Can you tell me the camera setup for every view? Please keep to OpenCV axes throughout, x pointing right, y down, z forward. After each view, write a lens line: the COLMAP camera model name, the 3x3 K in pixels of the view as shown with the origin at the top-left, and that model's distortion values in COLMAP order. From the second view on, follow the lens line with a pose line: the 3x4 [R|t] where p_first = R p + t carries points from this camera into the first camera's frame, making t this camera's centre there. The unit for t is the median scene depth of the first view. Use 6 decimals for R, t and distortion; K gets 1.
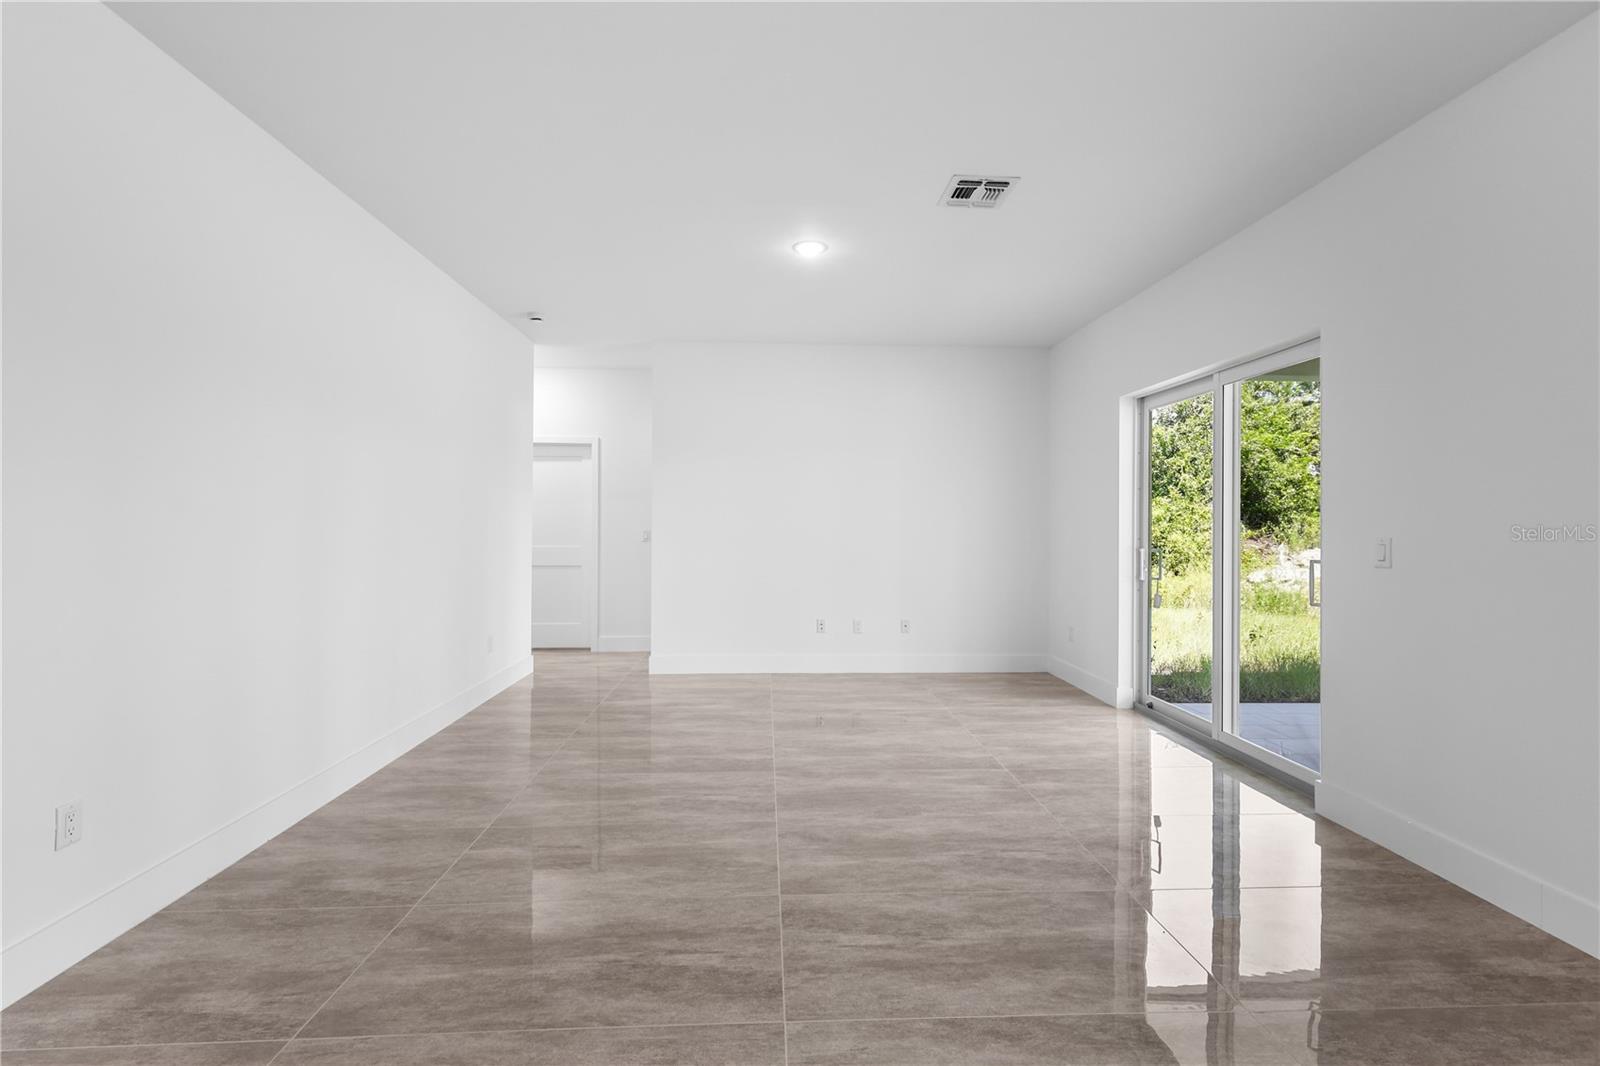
lens RADIAL K [[696.8, 0, 801.7], [0, 696.8, 529.8], [0, 0, 1]] dist [0.004092, -0.000058]
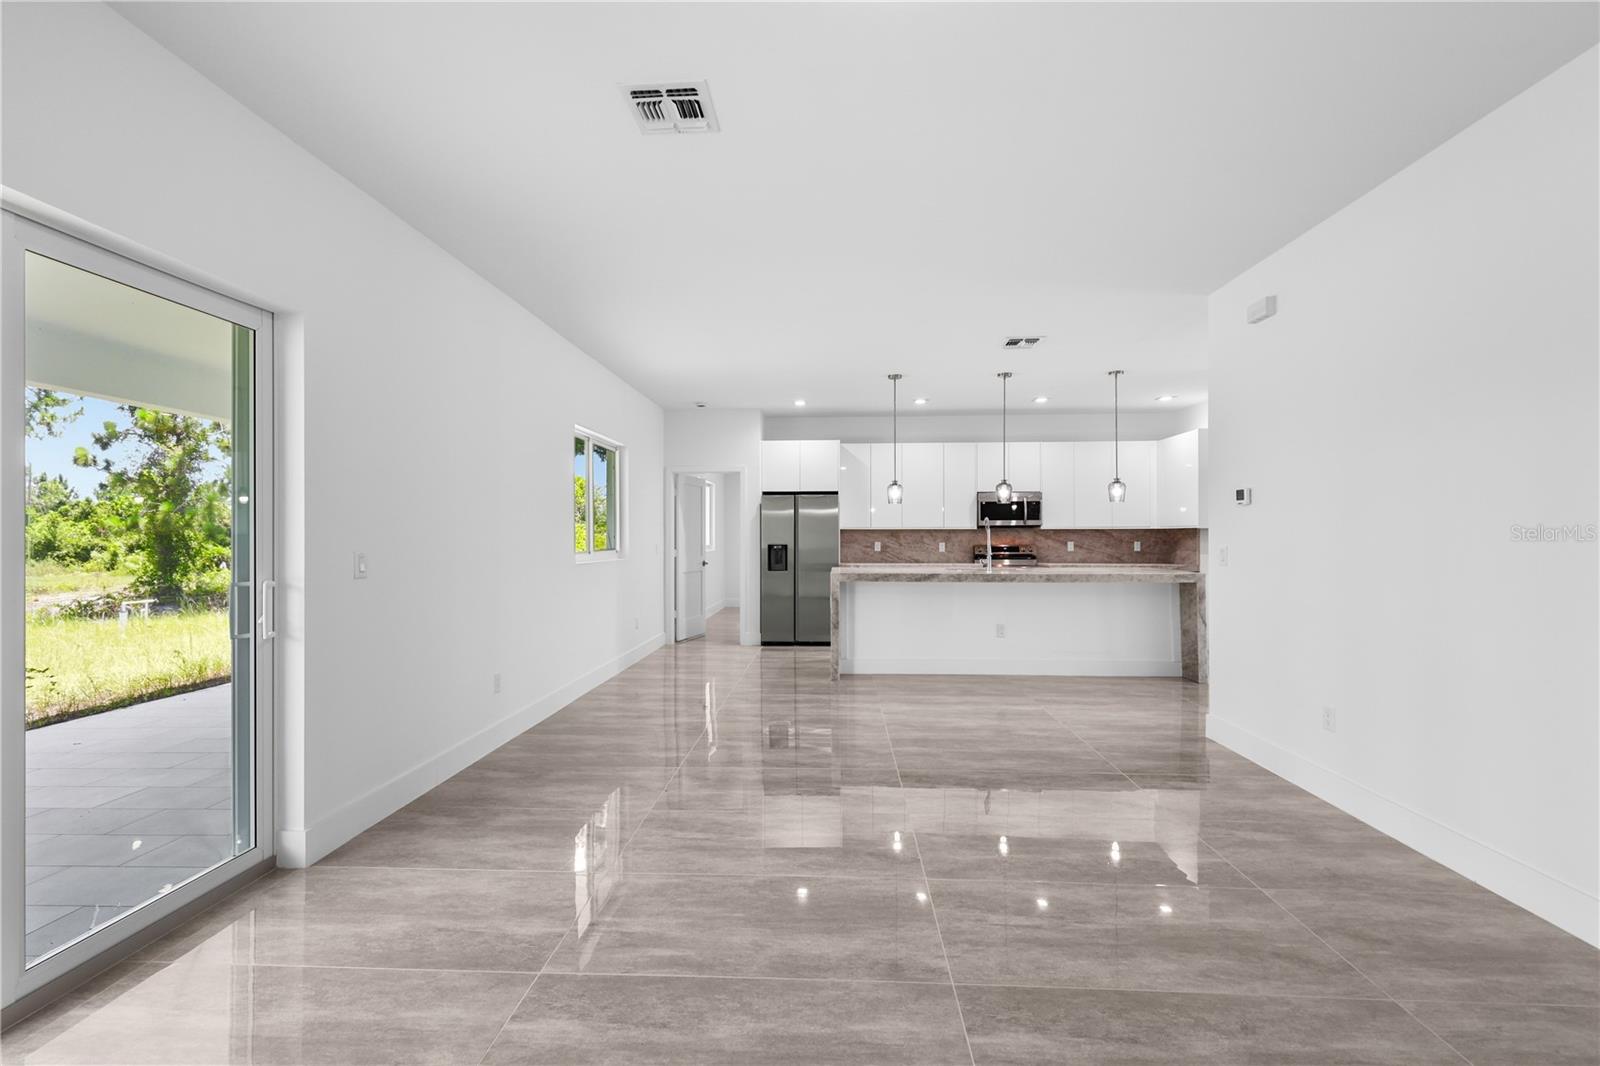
lens RADIAL K [[696.8, 0, 801.7], [0, 696.8, 529.8], [0, 0, 1]] dist [0.004092, -0.000058]
pose [[-0.994683, -0.001328, 0.102977, 0.025832], [-0.001455, 0.999998, -0.001161, -0.016973], [-0.102975, -0.001304, -0.994683, 1.666897]]
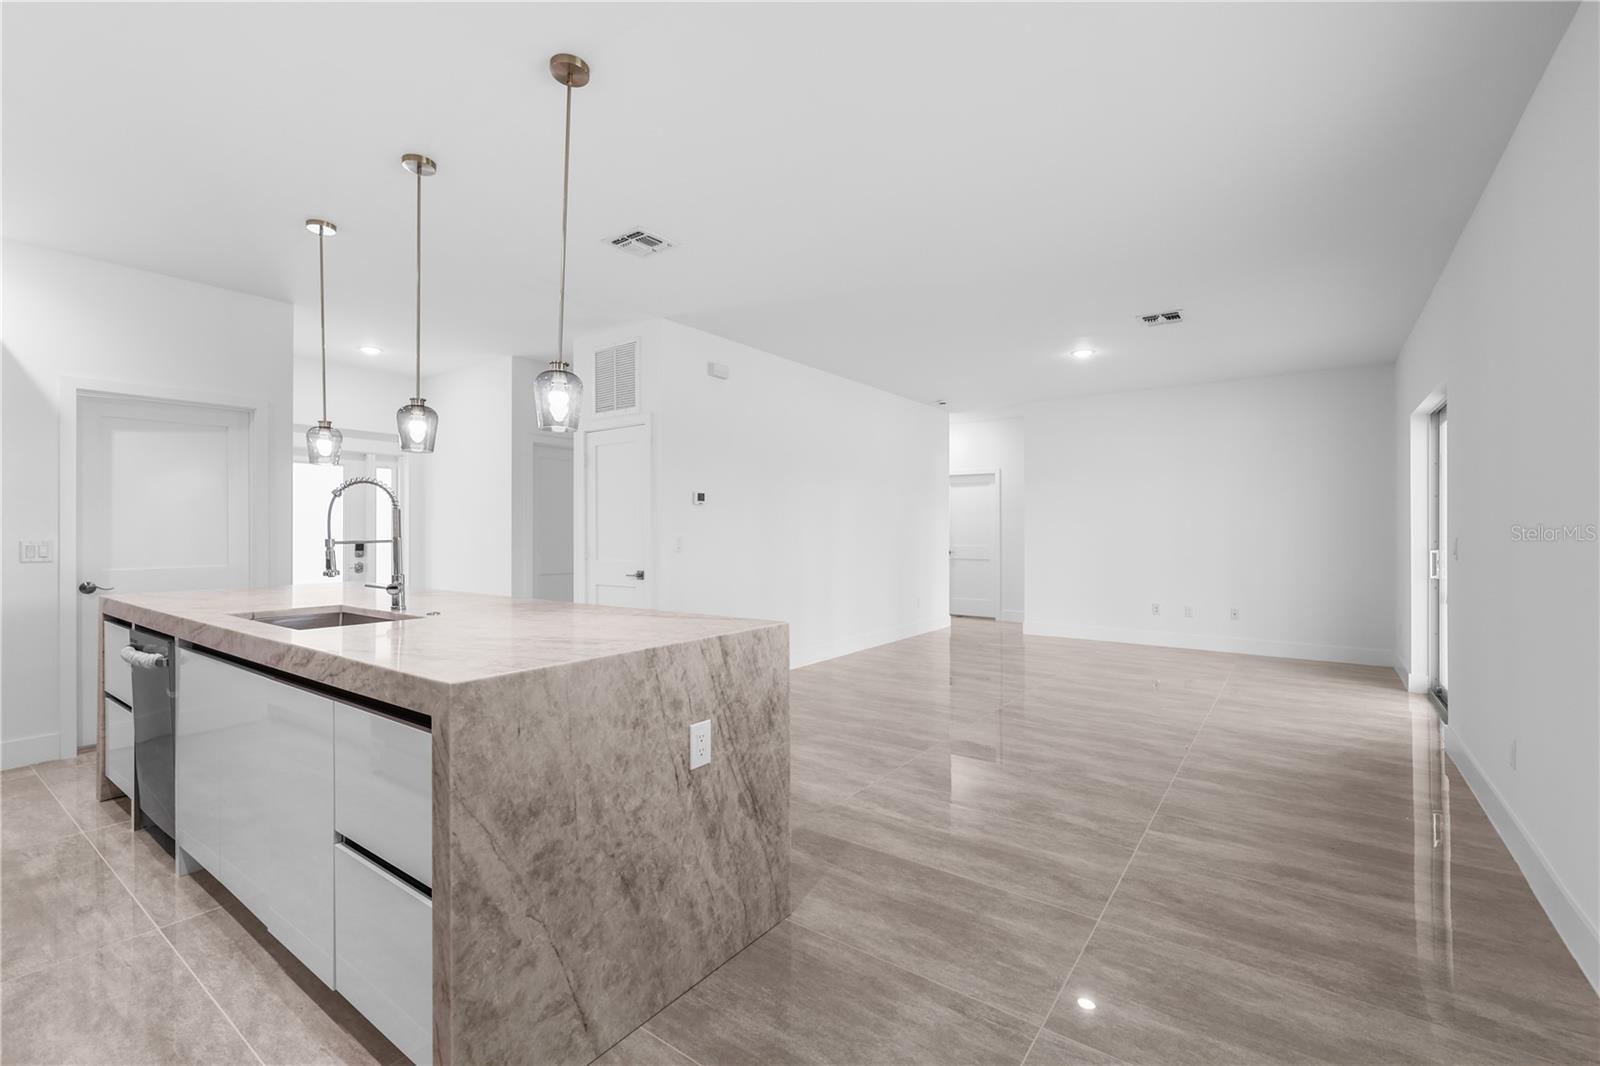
lens RADIAL K [[698.1, 0, 802.7], [0, 698.1, 531.4], [0, 0, 1]] dist [0.003327, 0.000145]
pose [[0.778292, -0.004963, -0.627883, 0.577687], [0.000545, 0.999974, -0.007228, 0.009514], [0.627902, 0.005284, 0.778275, -0.700797]]
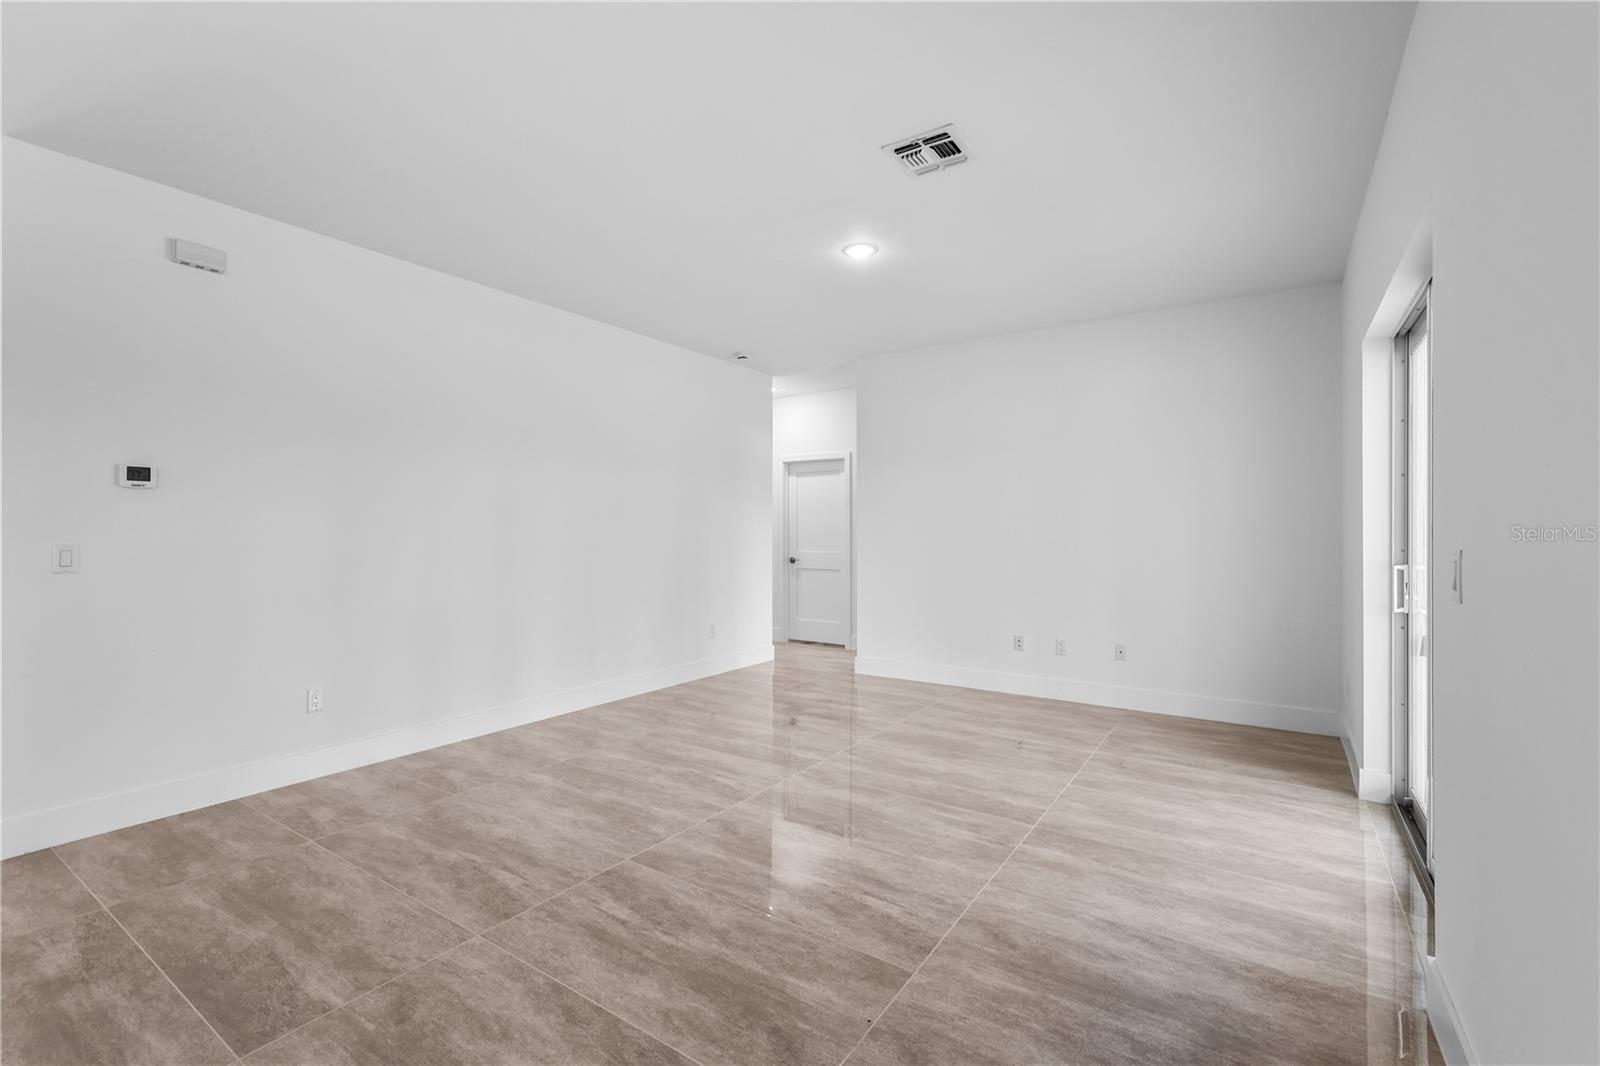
lens RADIAL K [[696.6, 0, 802.4], [0, 696.6, 535.0], [0, 0, 1]] dist [0.002848, 0.000111]
pose [[0.798651, -0.003370, -0.601785, 0.616731], [0.001101, 0.999991, -0.004139, 0.002774], [0.601794, 0.002643, 0.798647, 0.189203]]
